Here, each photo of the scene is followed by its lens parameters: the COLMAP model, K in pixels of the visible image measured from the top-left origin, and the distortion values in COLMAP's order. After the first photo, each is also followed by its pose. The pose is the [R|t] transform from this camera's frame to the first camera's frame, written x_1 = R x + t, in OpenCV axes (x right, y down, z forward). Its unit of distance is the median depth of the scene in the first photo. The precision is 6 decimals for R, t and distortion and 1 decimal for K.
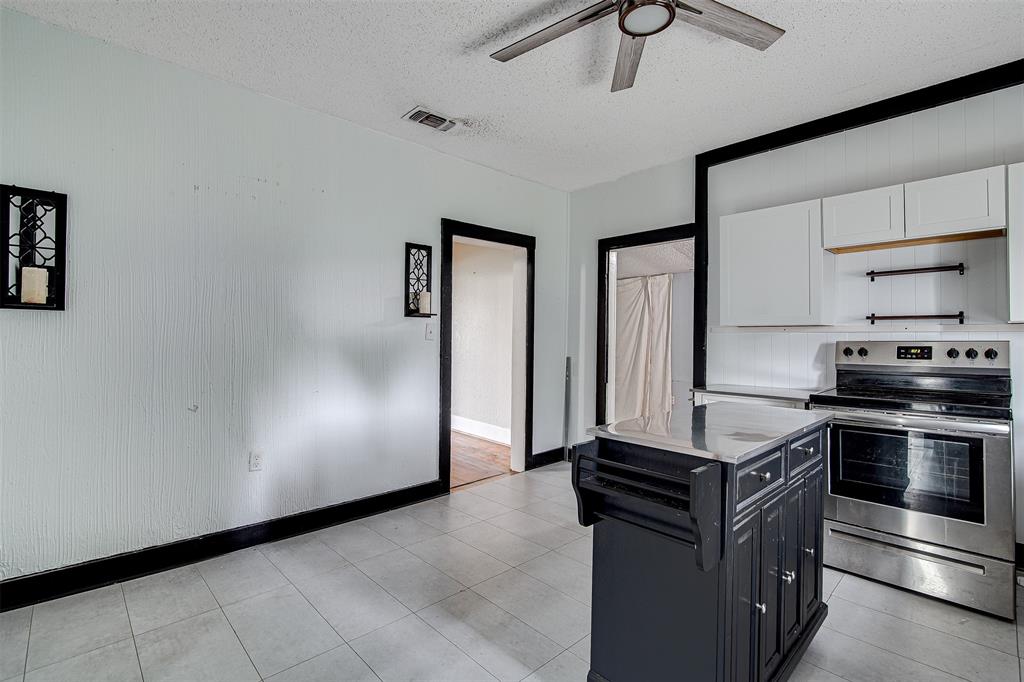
lens RADIAL K [[471.3, 0, 511.6], [0, 471.3, 340.0], [0, 0, 1]] dist [-0.003794, -0.000107]
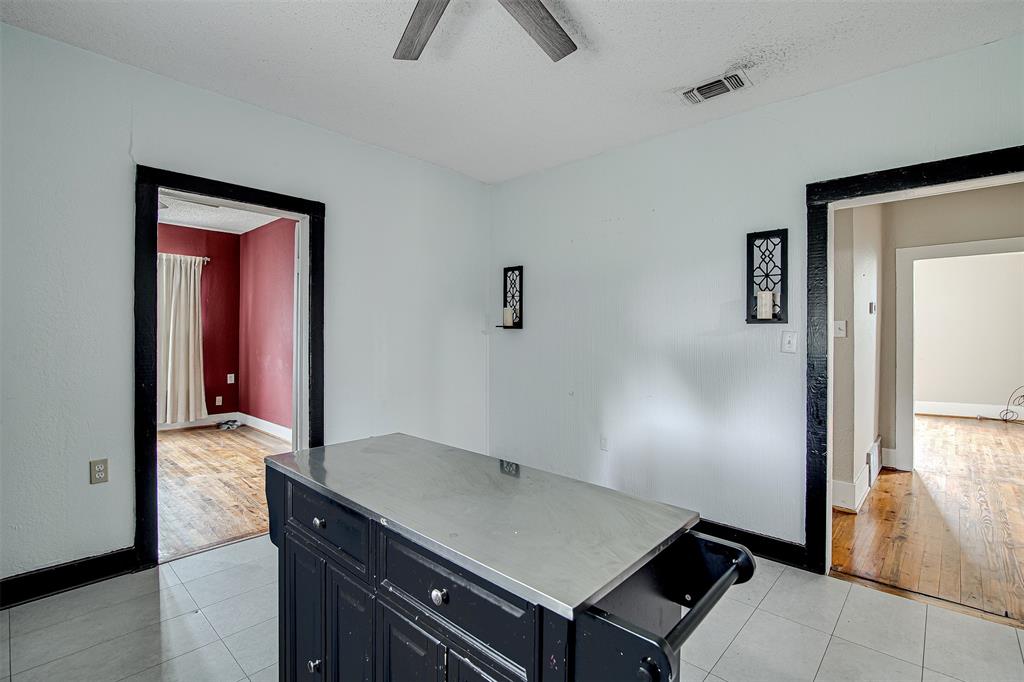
lens RADIAL K [[471.3, 0, 516.8], [0, 471.3, 337.1], [0, 0, 1]] dist [-0.003794, -0.000107]
pose [[0.066397, -0.002655, -0.997790, 0.567101], [-0.023618, 0.999712, -0.004232, -0.012871], [0.997514, 0.023847, 0.066315, 0.539857]]
